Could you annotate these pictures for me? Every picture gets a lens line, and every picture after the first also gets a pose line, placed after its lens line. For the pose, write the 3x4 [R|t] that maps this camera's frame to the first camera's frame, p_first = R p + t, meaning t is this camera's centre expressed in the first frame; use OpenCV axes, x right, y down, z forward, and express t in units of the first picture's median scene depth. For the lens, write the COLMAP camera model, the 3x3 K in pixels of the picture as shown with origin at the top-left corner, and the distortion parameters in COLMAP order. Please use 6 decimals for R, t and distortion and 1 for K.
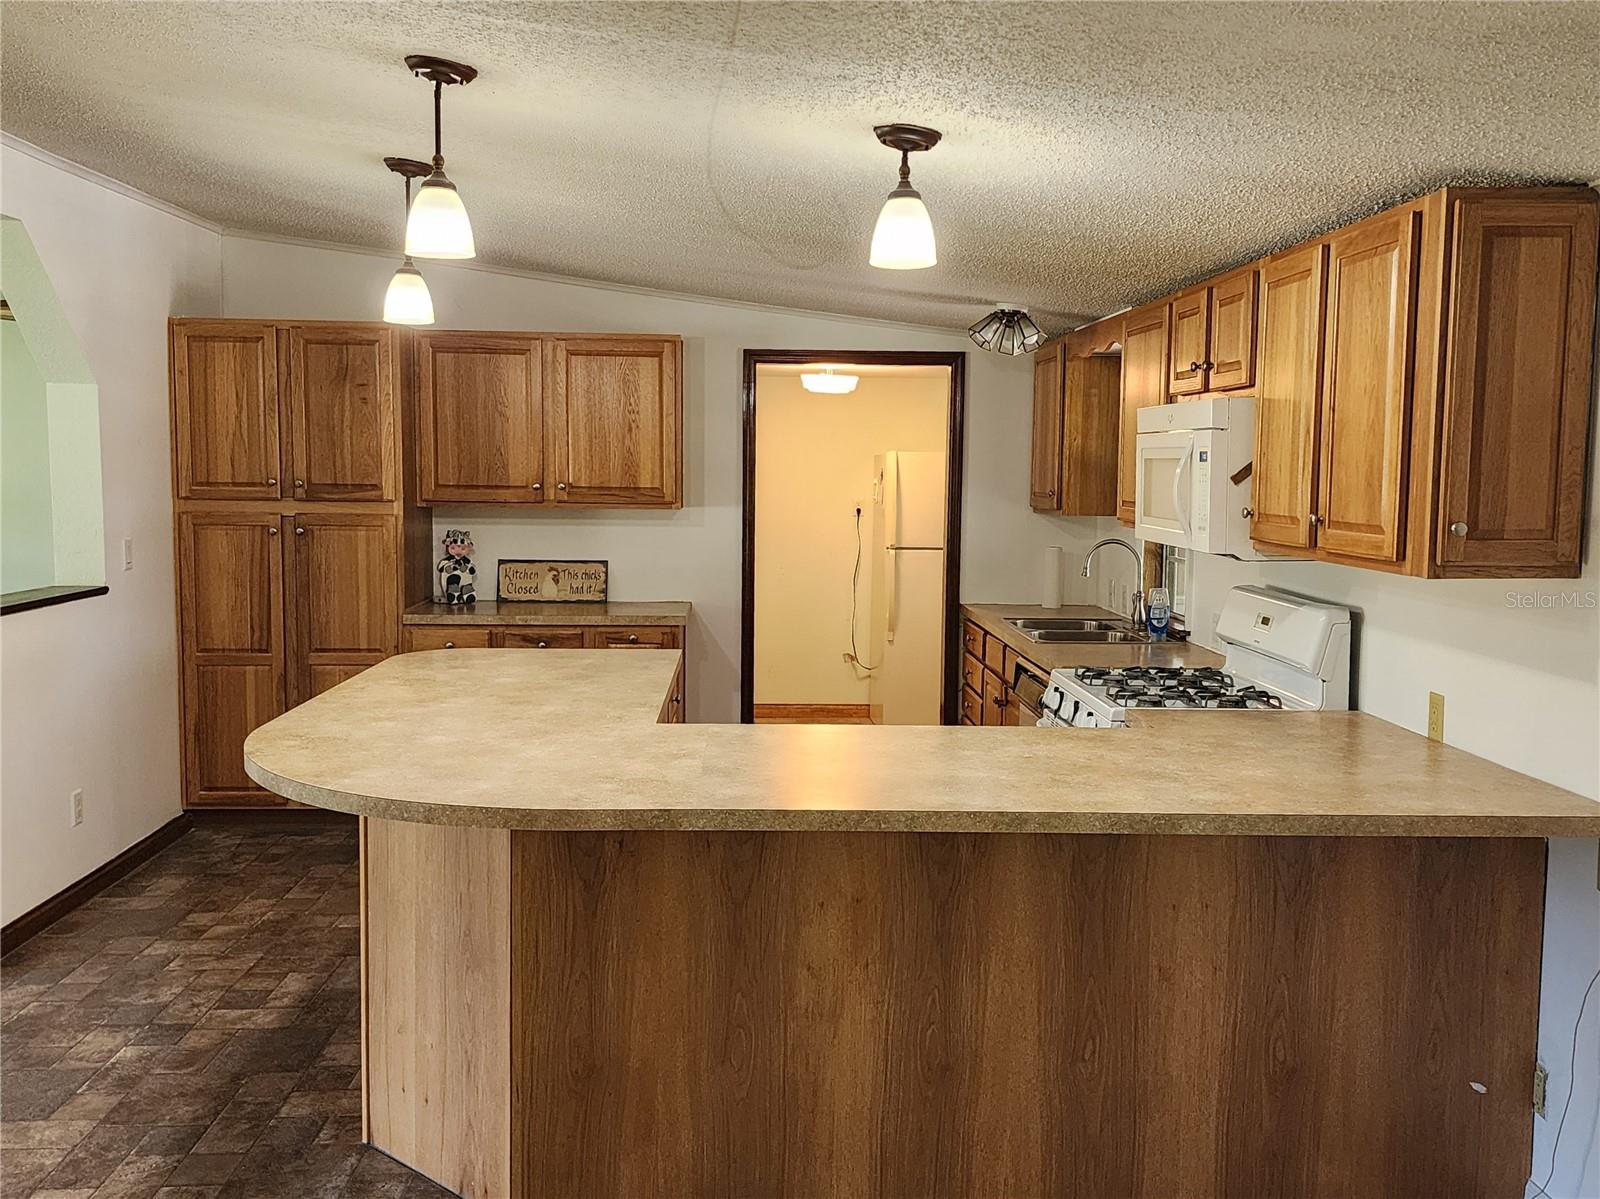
lens RADIAL K [[1483.6, 0, 802.4], [0, 1483.6, 607.4], [0, 0, 1]] dist [0.087804, 0.011413]
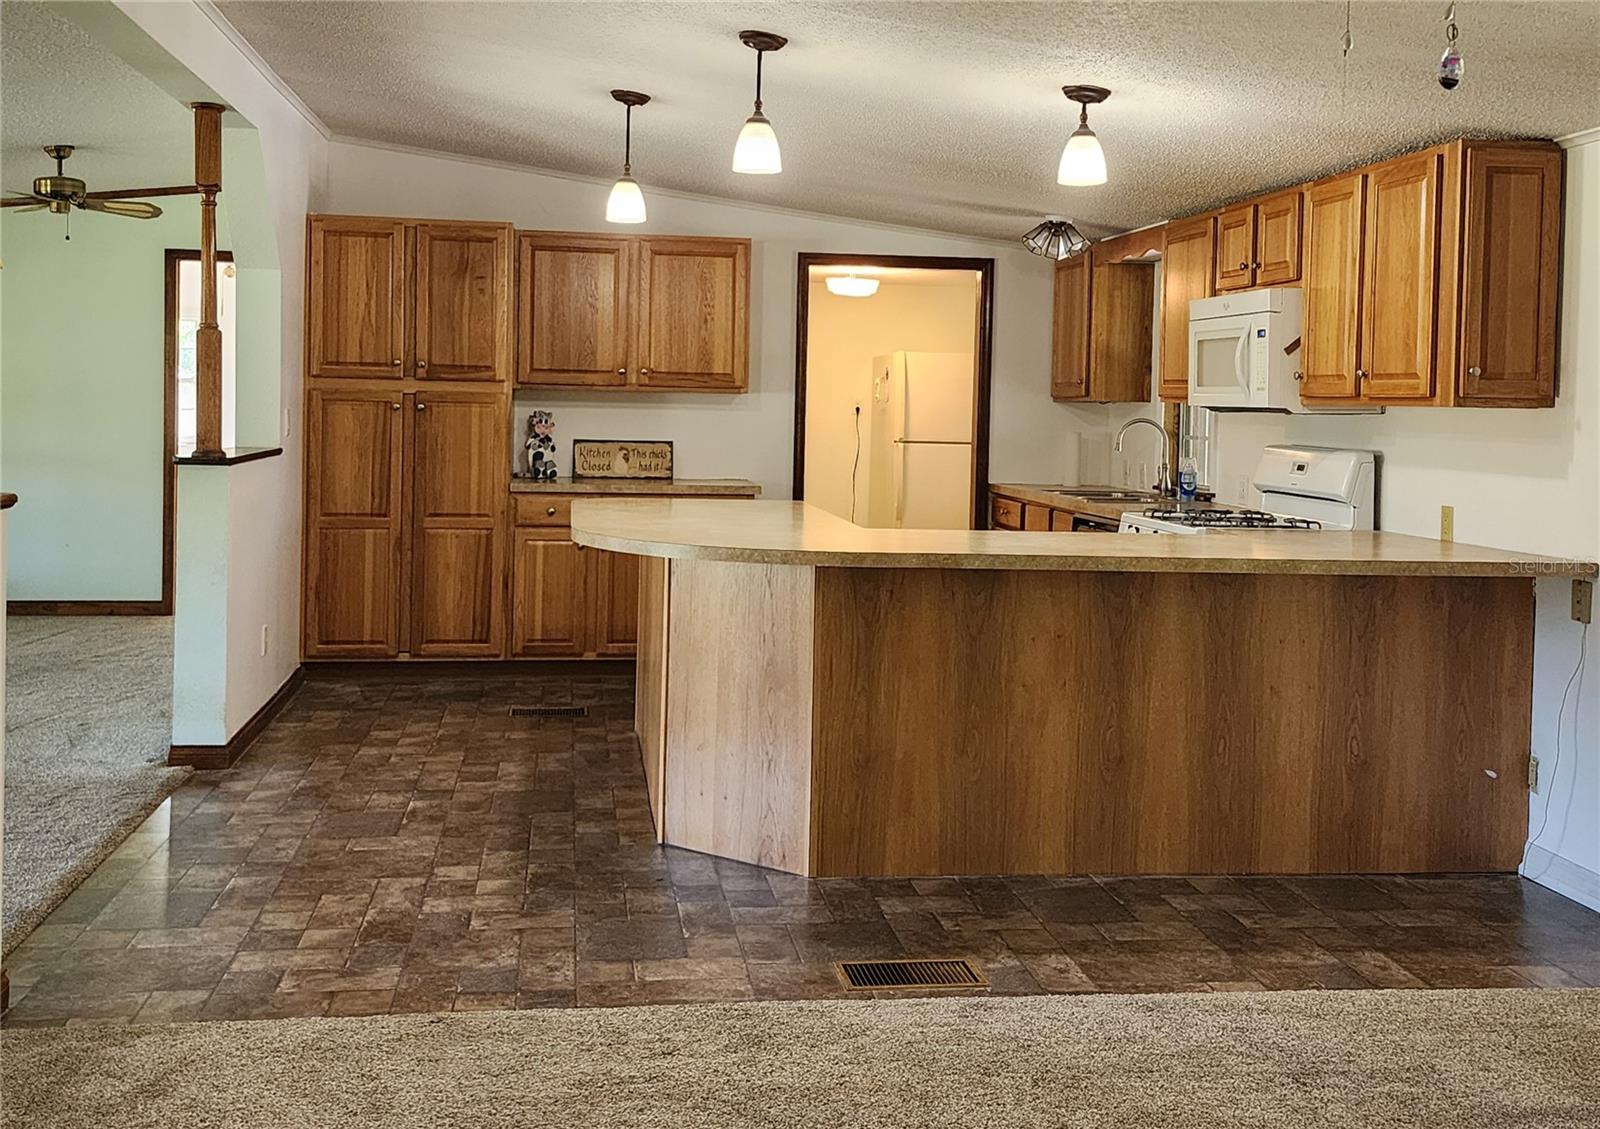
lens RADIAL K [[1705.7, 0, 792.9], [0, 1705.7, 454.8], [0, 0, 1]] dist [0.127040, 0.000000]
pose [[0.995244, 0.007733, 0.097106, -0.192506], [-0.001411, 0.997884, -0.065010, 0.070002], [-0.097403, 0.064564, 0.993149, -0.300111]]
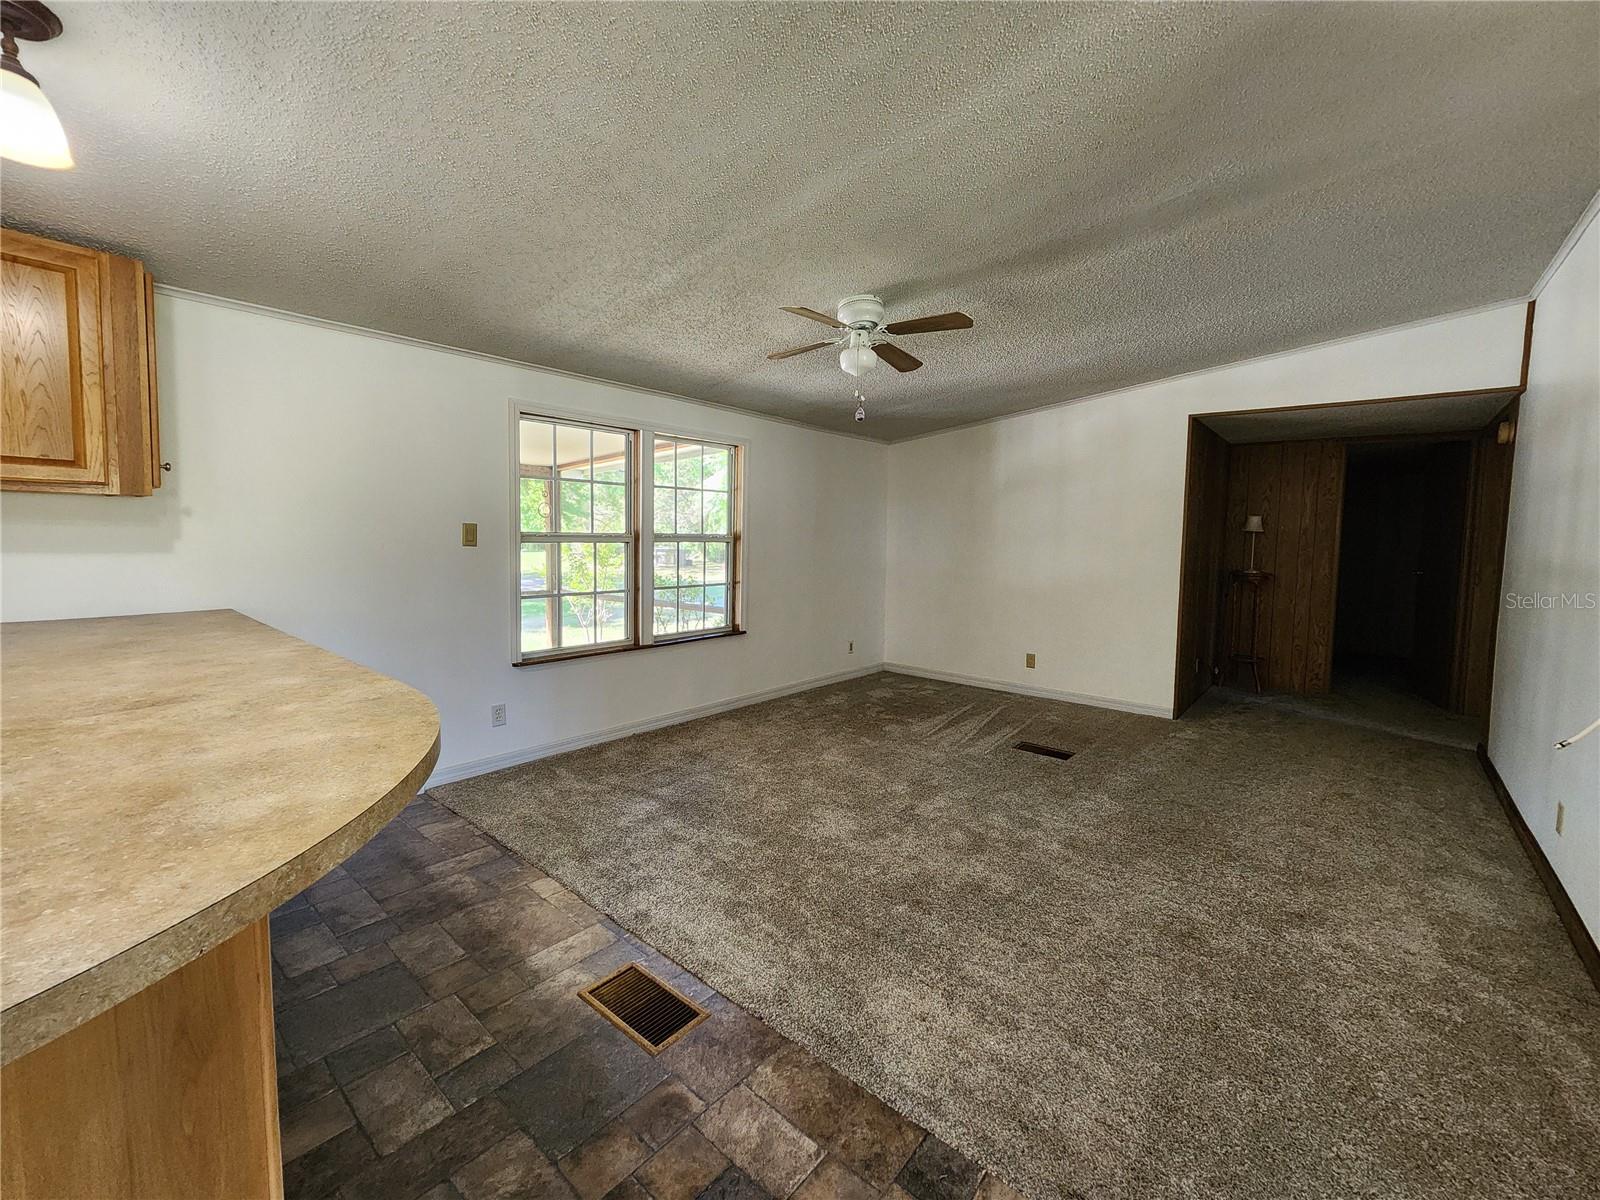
lens RADIAL K [[663.9, 0, 803.6], [0, 663.9, 585.1], [0, 0, 1]] dist [-0.001025, 0.000836]
pose [[-0.738960, -0.076448, 0.669398, -0.323896], [0.034904, 0.987864, 0.151349, -0.003926], [-0.672845, 0.135205, -0.727323, 0.547612]]
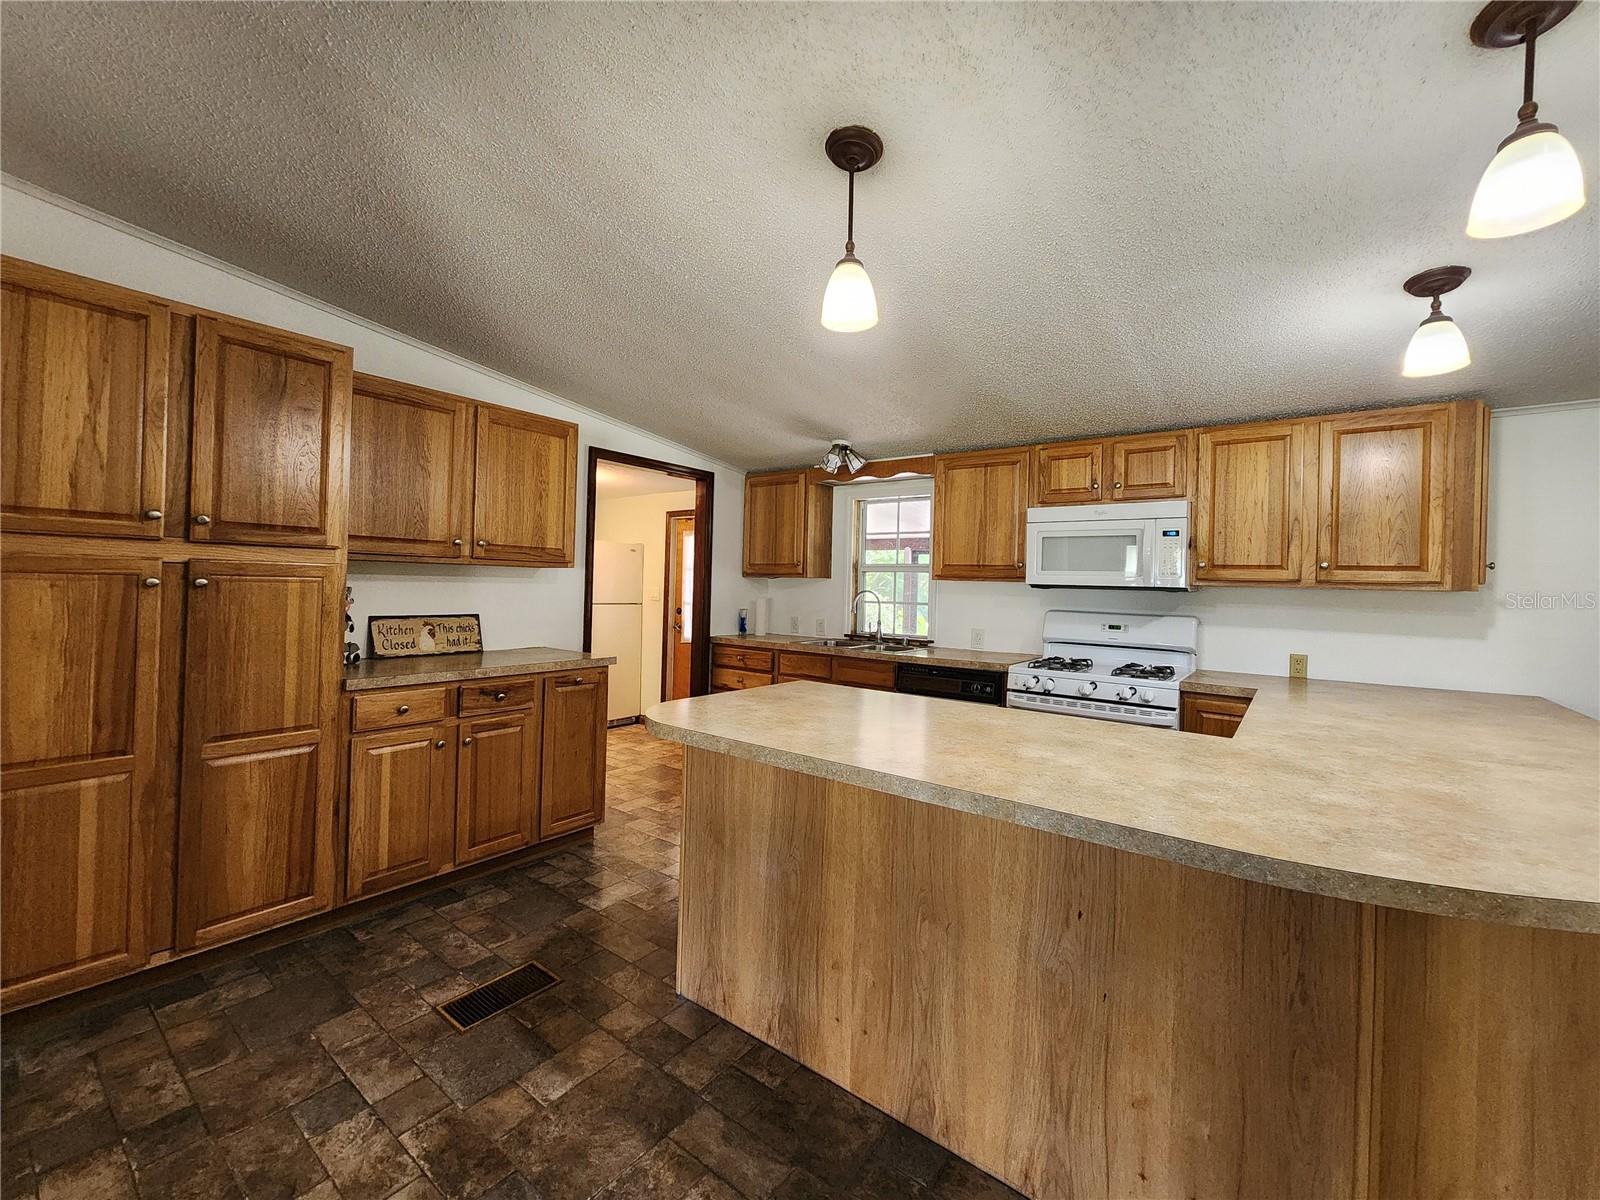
lens RADIAL K [[663.9, 0, 805.3], [0, 663.9, 580.4], [0, 0, 1]] dist [-0.001025, 0.000836]
pose [[0.633248, 0.011527, 0.773864, -0.419446], [0.056145, 0.996570, -0.060787, -0.015076], [-0.771910, 0.081941, 0.630429, 0.581083]]
